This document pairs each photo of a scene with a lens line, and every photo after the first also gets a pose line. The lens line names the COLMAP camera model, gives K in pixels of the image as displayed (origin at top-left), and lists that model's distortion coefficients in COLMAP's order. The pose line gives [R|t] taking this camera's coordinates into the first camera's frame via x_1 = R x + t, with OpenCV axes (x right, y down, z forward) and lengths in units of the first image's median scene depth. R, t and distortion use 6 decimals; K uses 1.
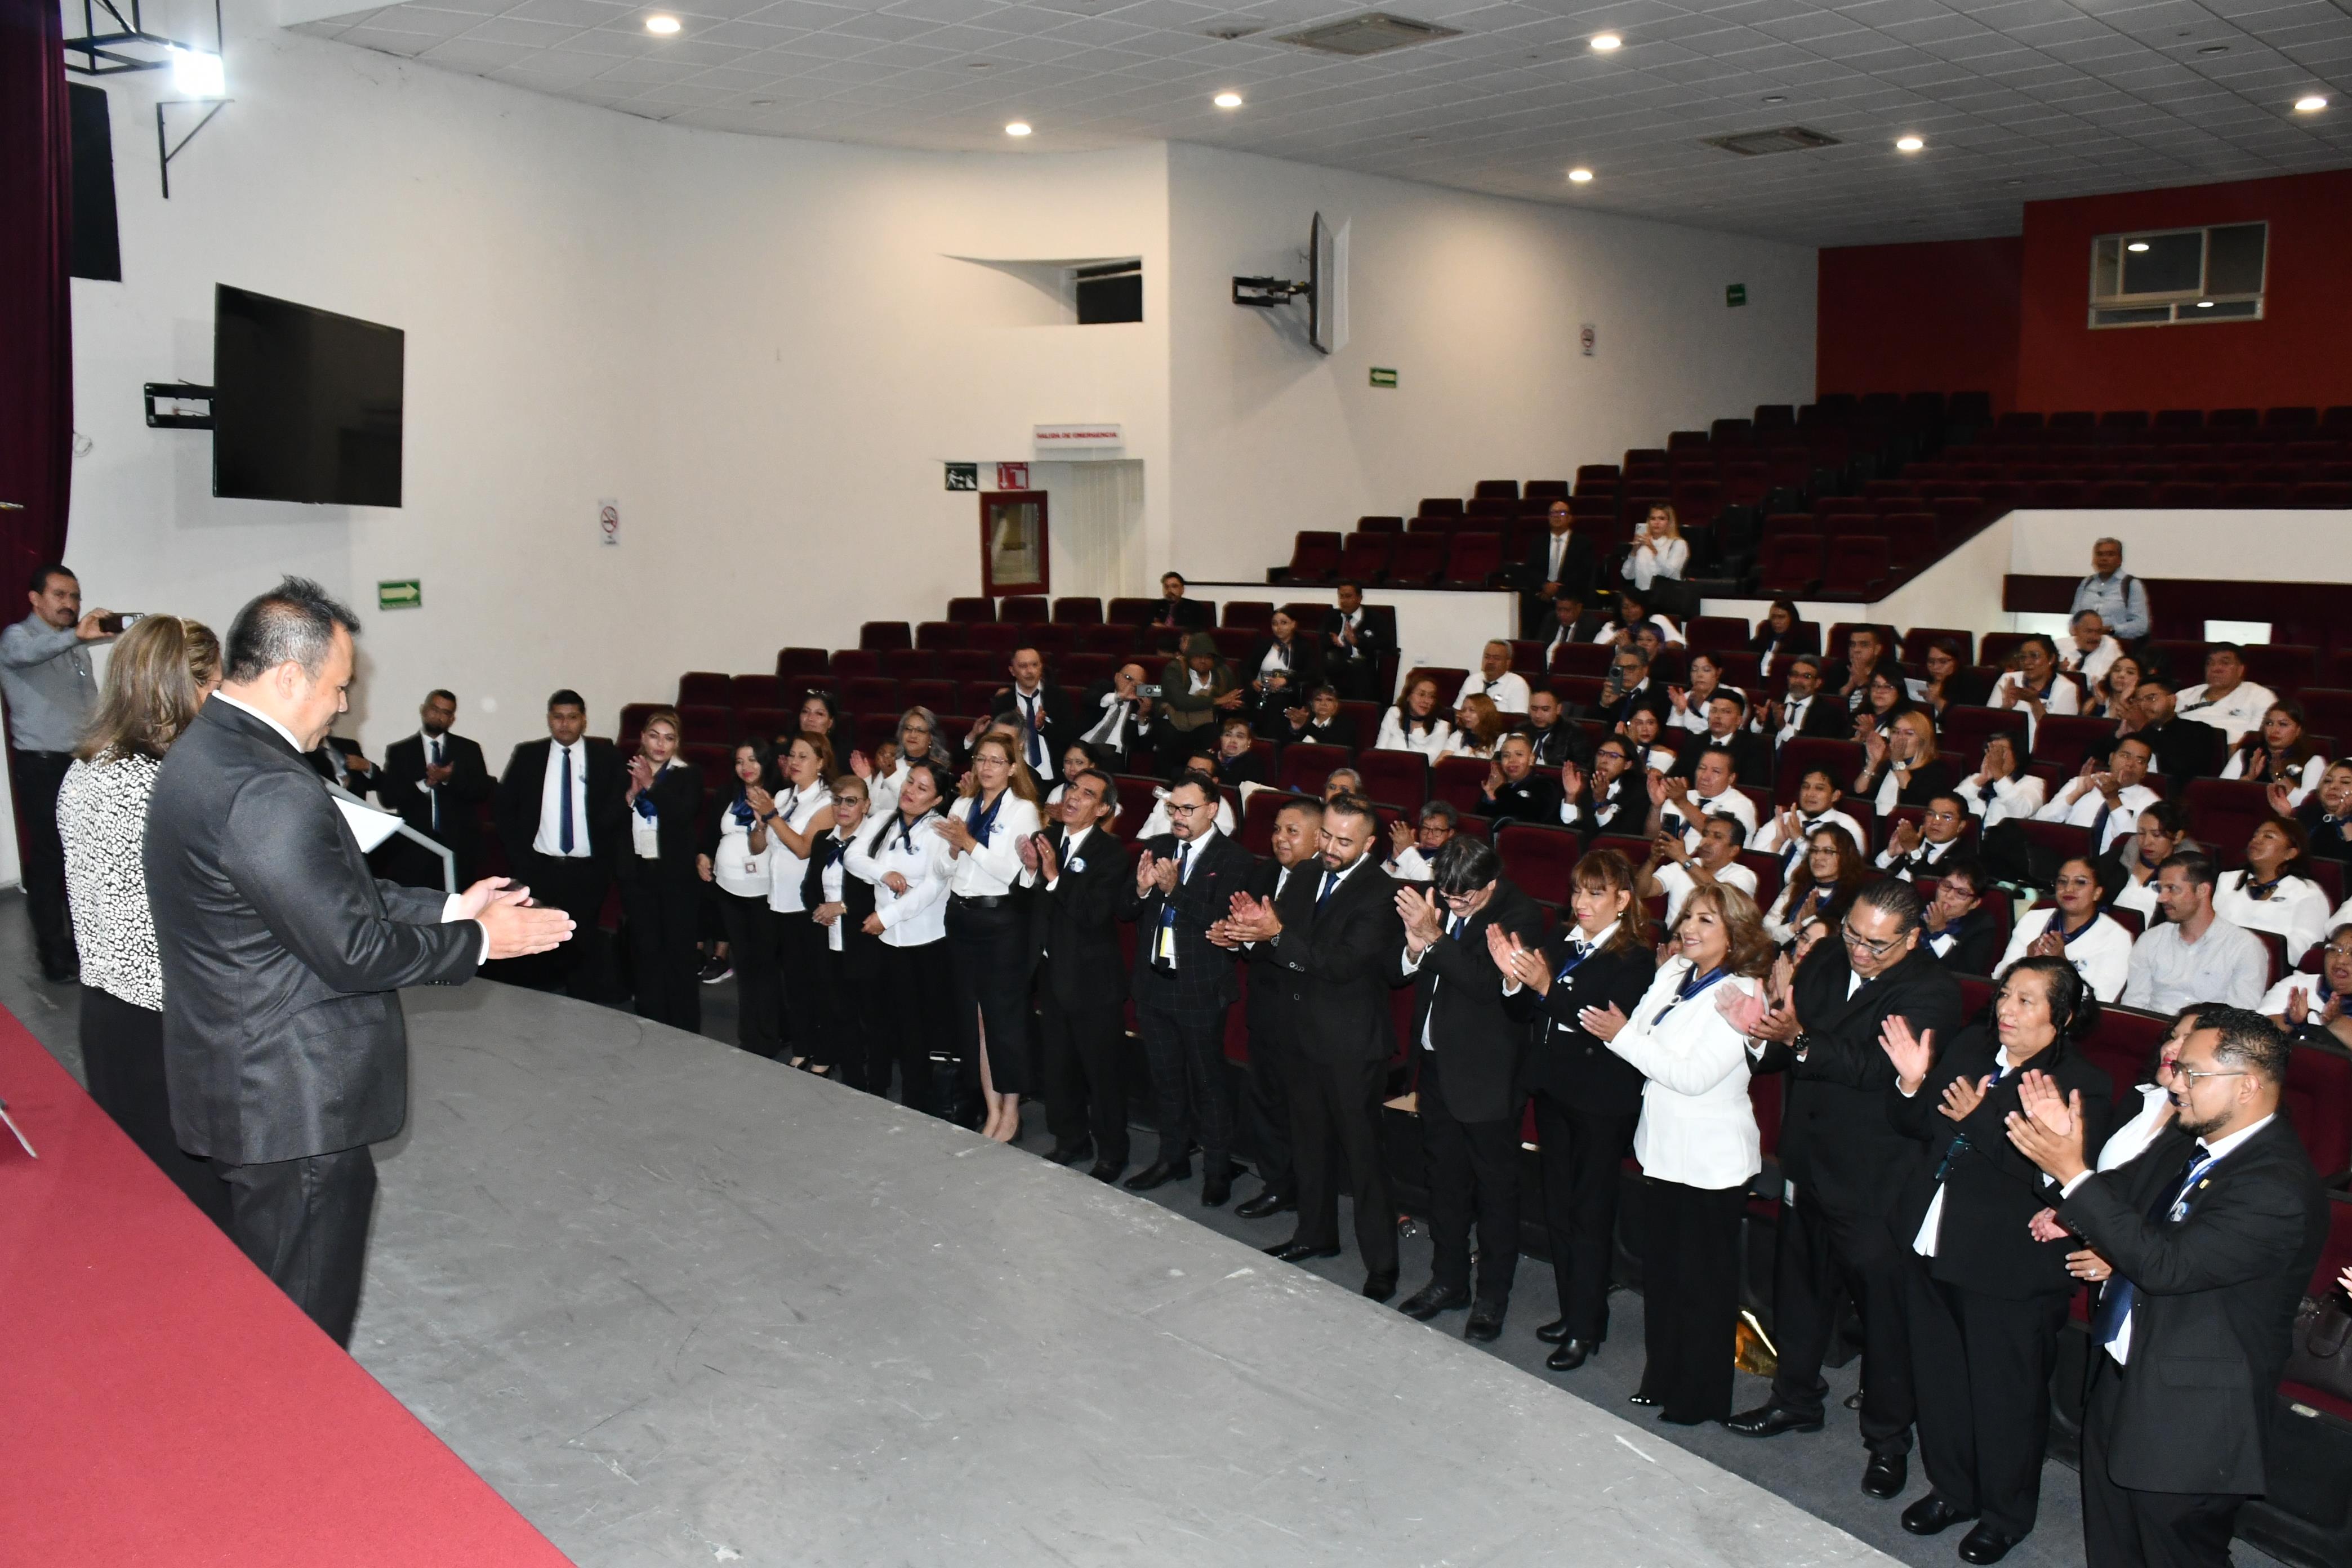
lens RADIAL K [[1884.7, 0, 1181.8], [0, 1884.7, 787.5], [0, 0, 1]] dist [-0.146977, 0.126614]
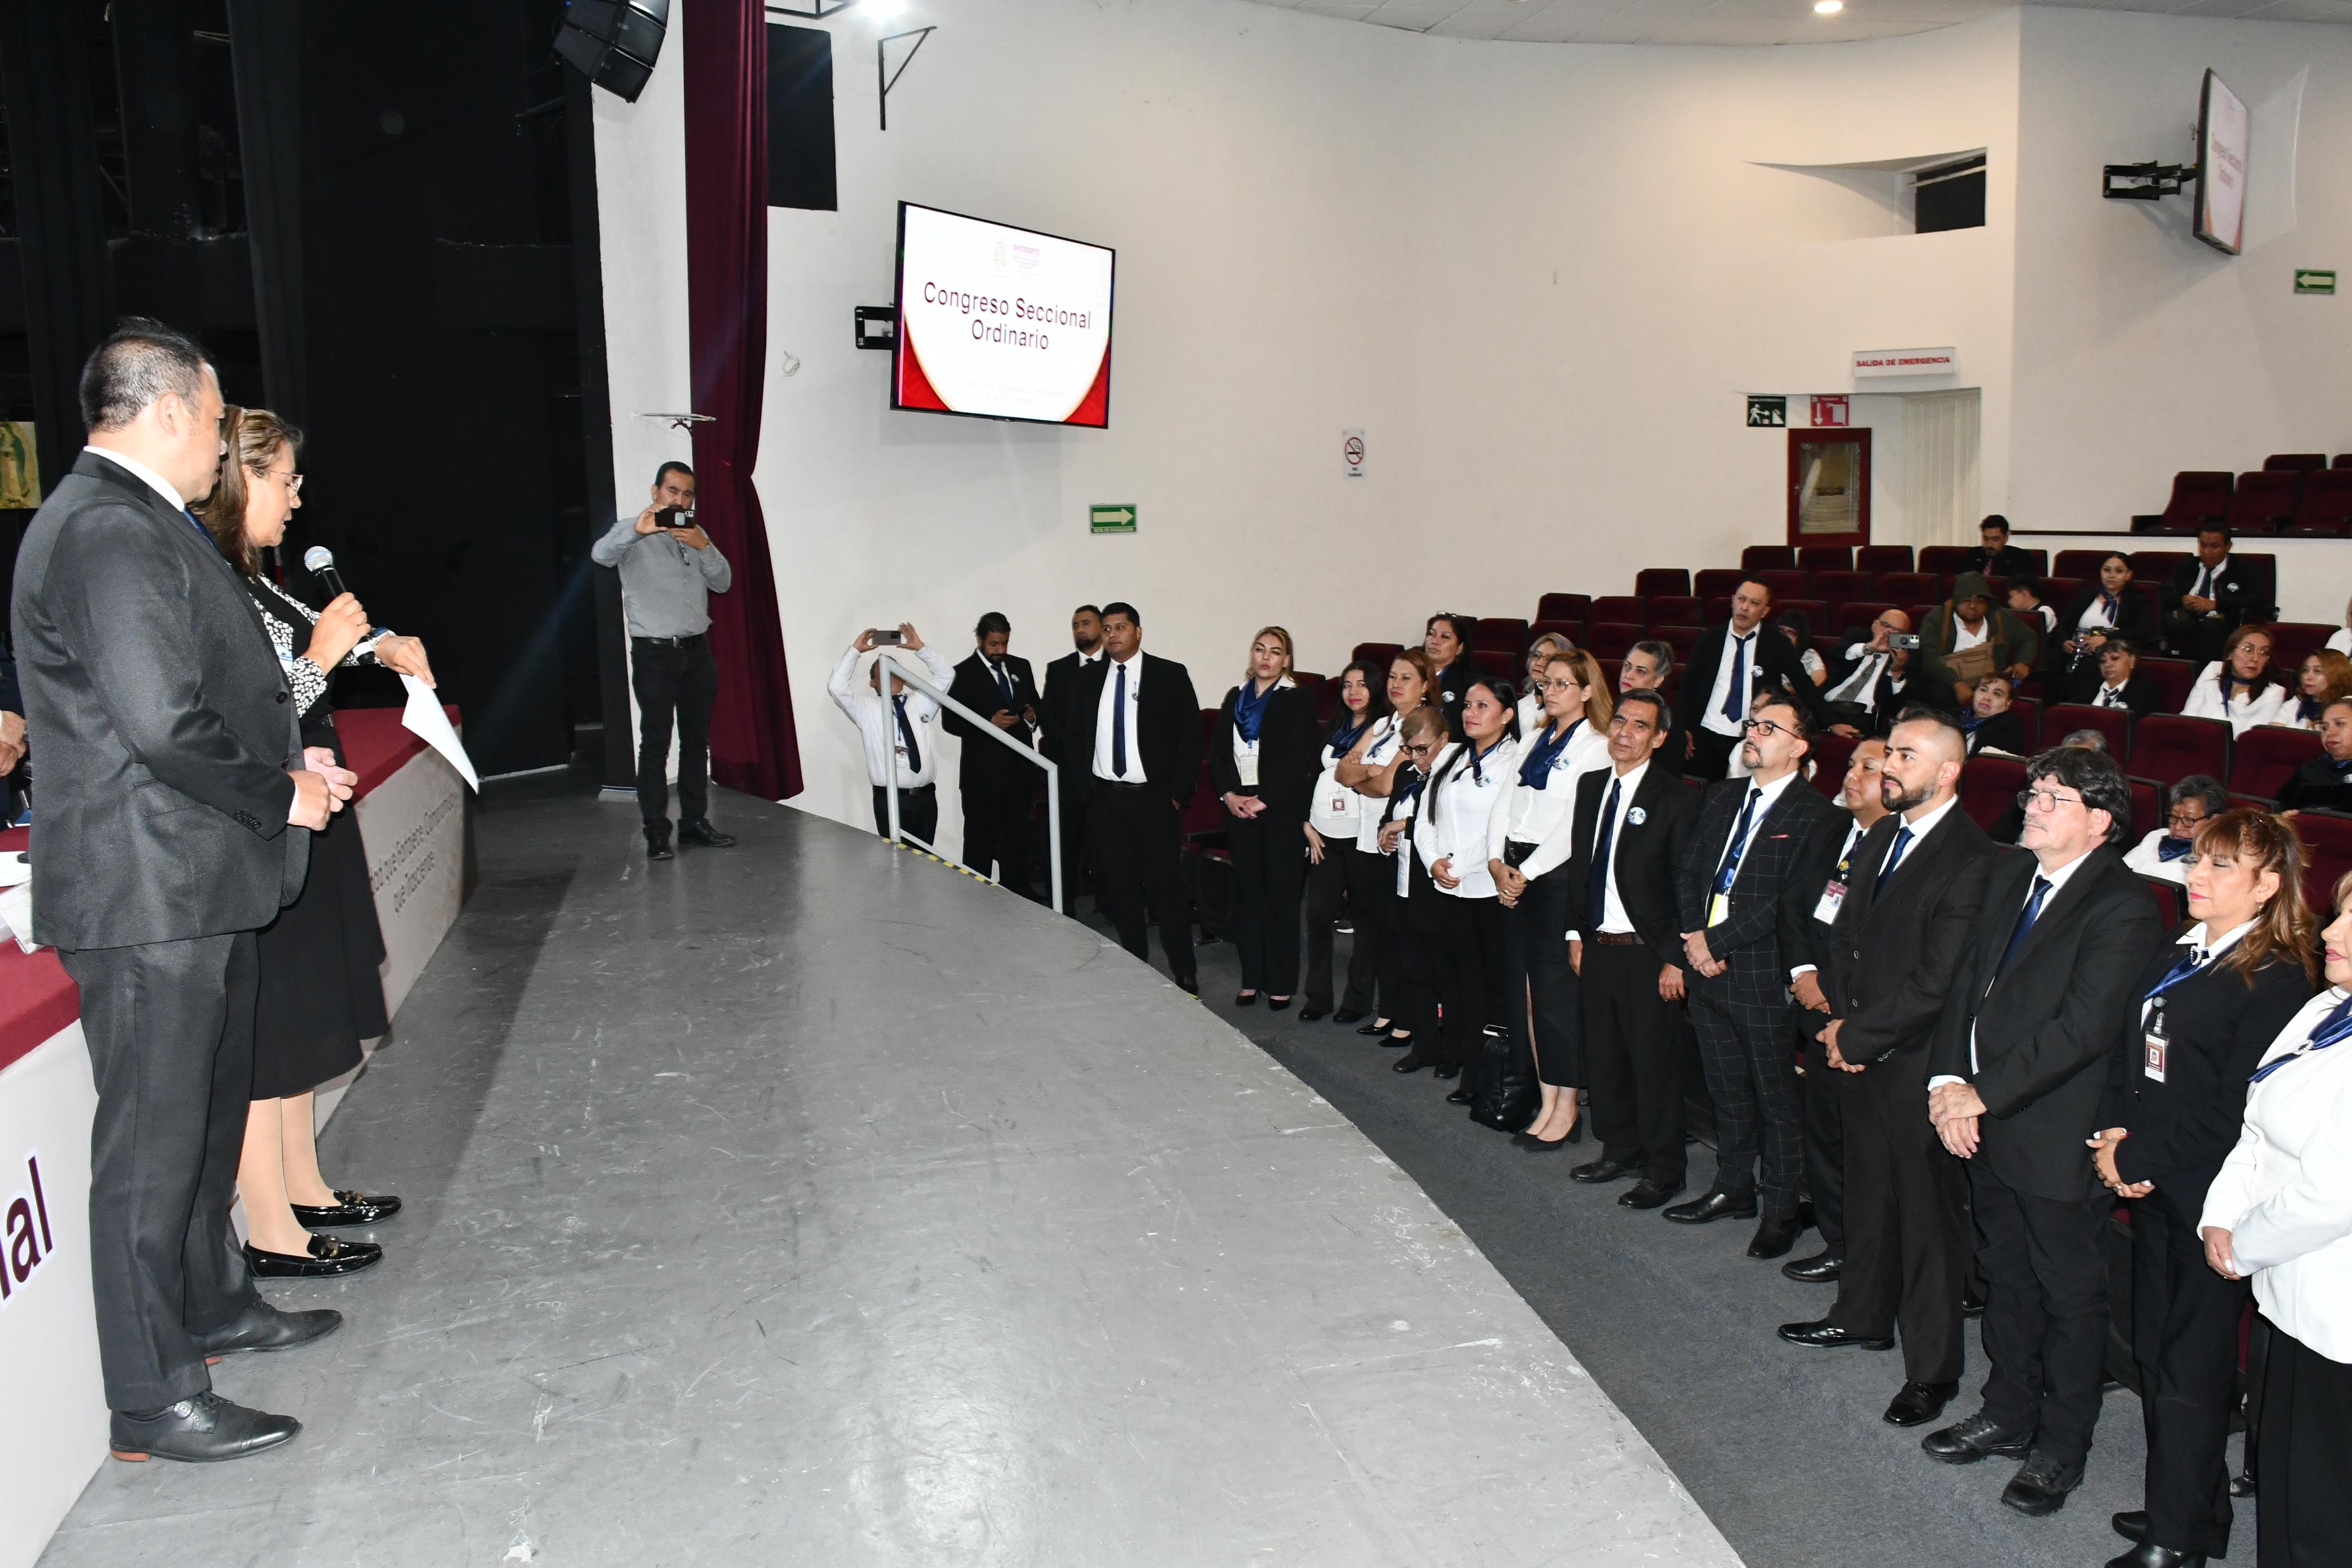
lens RADIAL K [[1884.7, 0, 1181.8], [0, 1884.7, 787.5], [0, 0, 1]] dist [-0.146977, 0.126614]
pose [[0.875801, 0.061462, -0.478744, 0.083650], [-0.058675, 0.998061, 0.020794, 0.013697], [0.479094, 0.009879, 0.877708, 0.106223]]
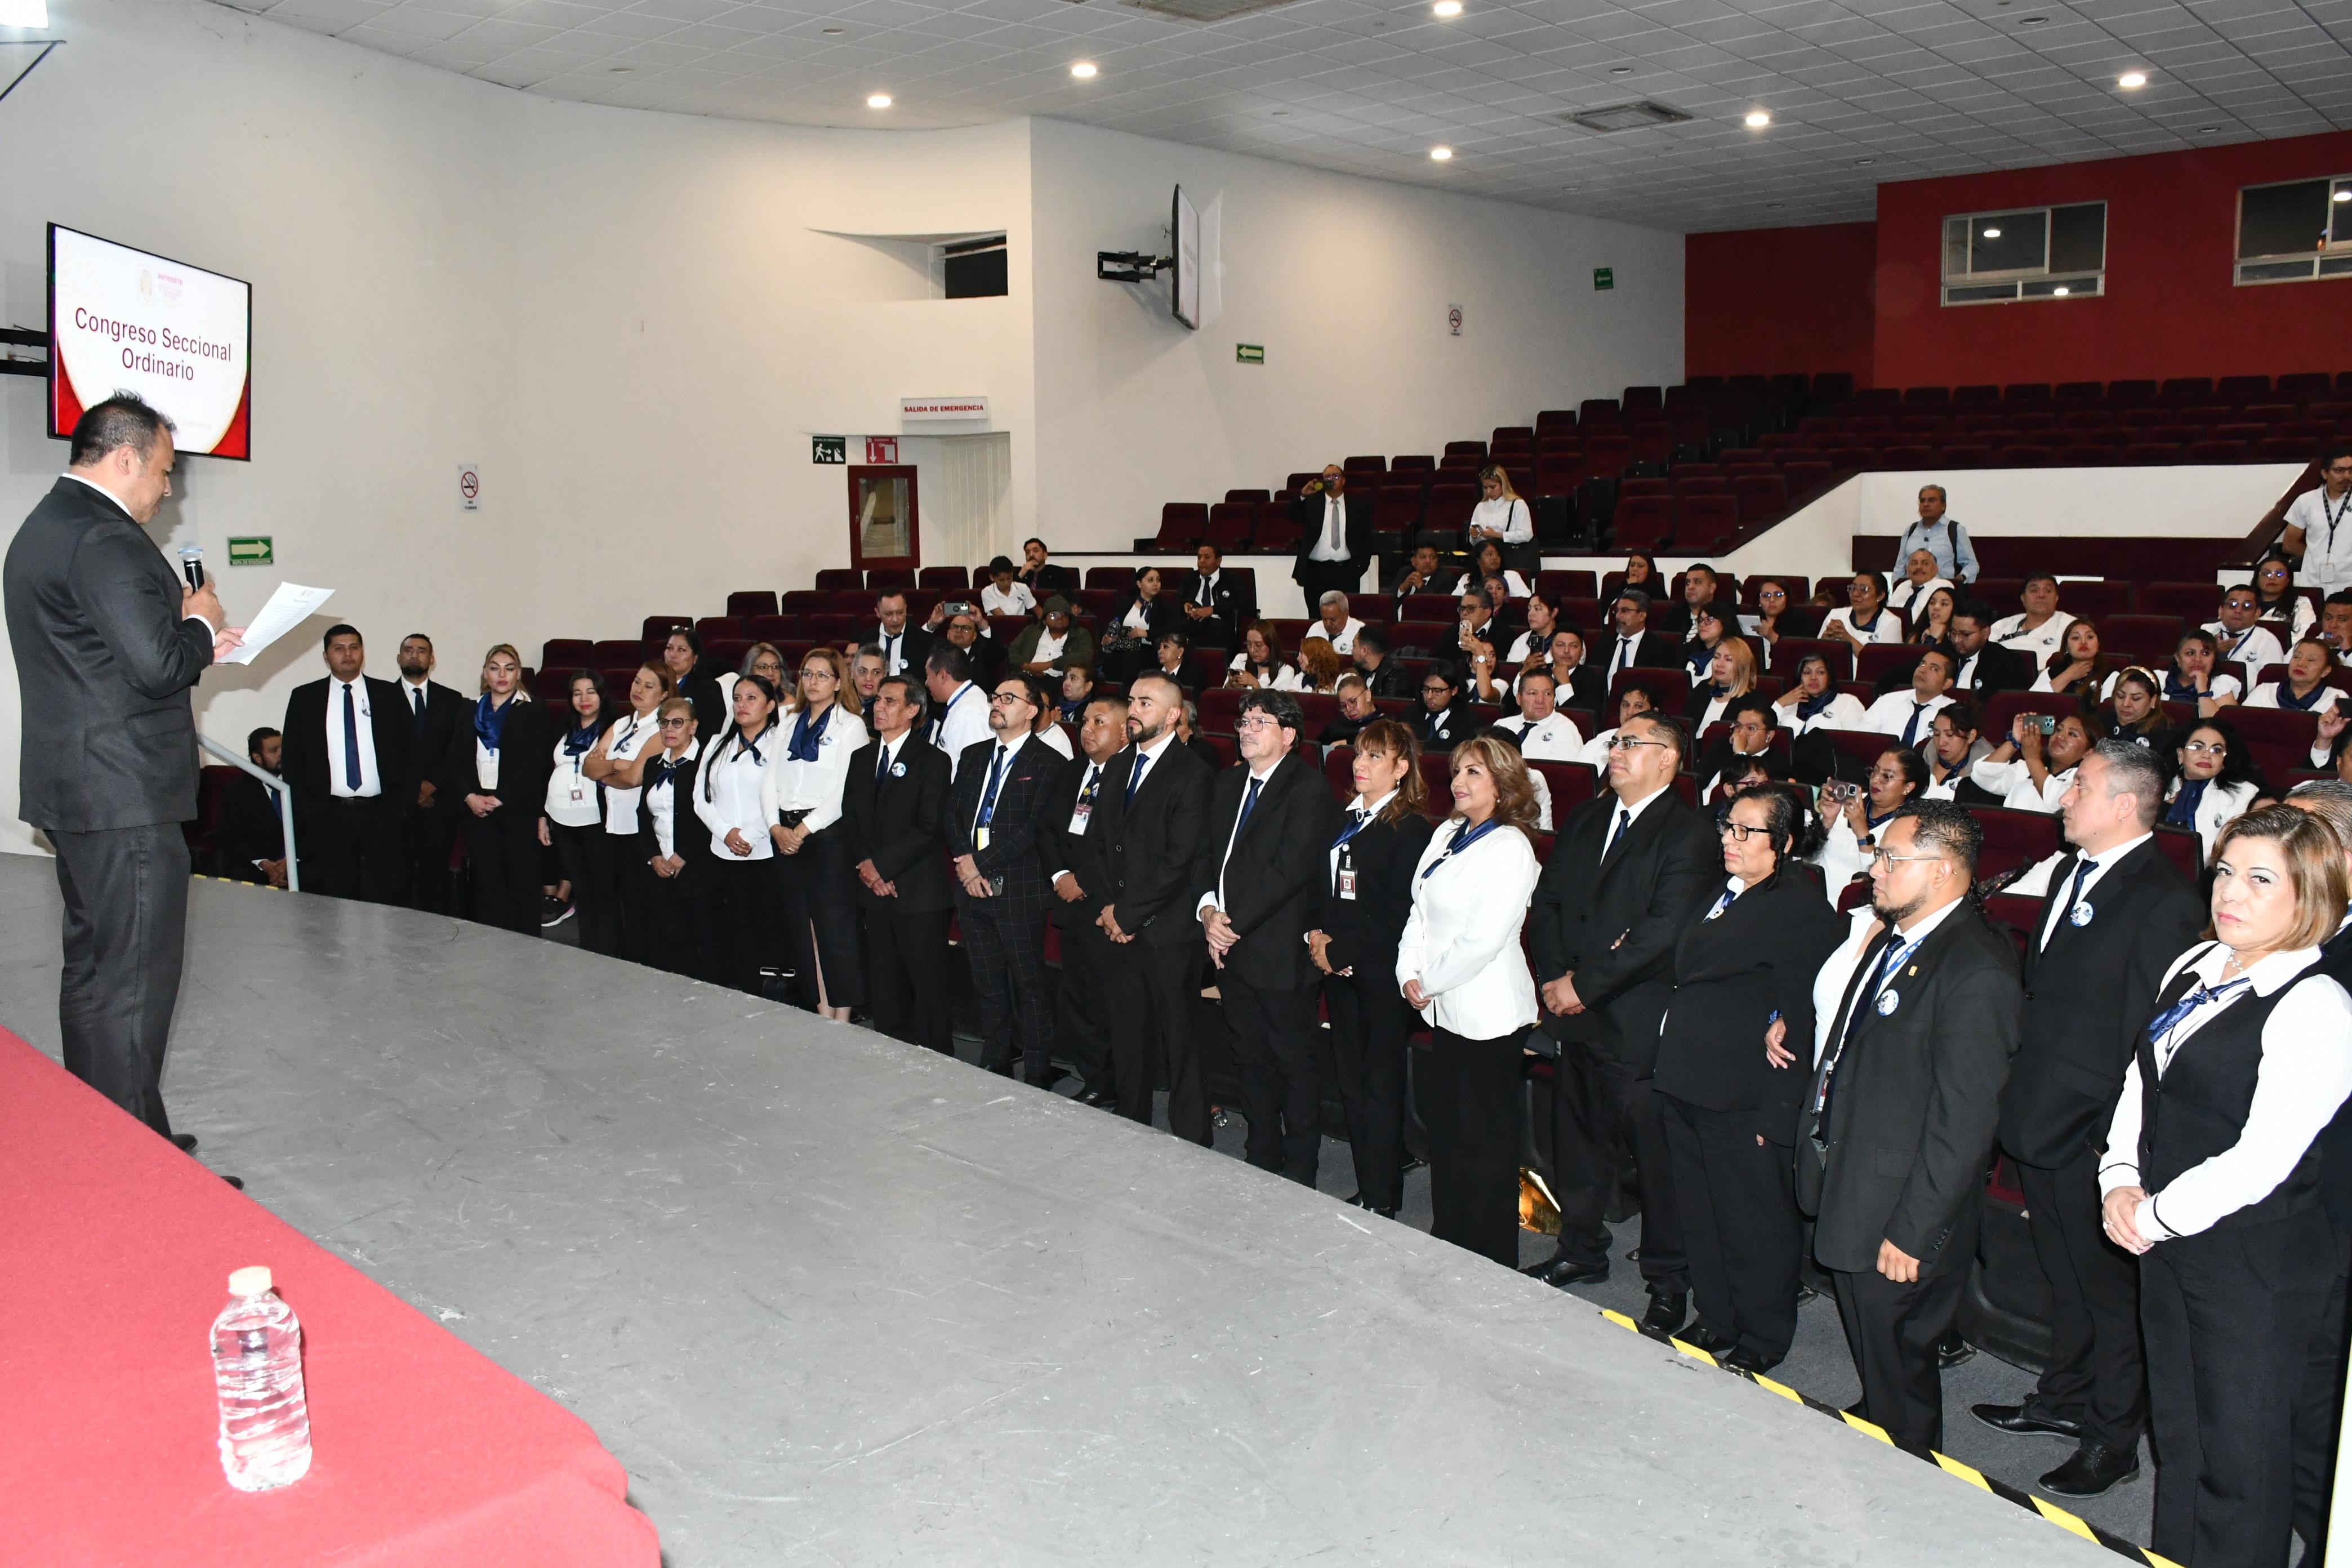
lens RADIAL K [[1884.7, 0, 1181.8], [0, 1884.7, 787.5], [0, 0, 1]] dist [-0.146977, 0.126614]
pose [[0.998889, -0.010771, 0.045879, 0.027496], [0.011264, 0.999882, -0.010488, 0.032851], [-0.045760, 0.010994, 0.998892, -0.010488]]
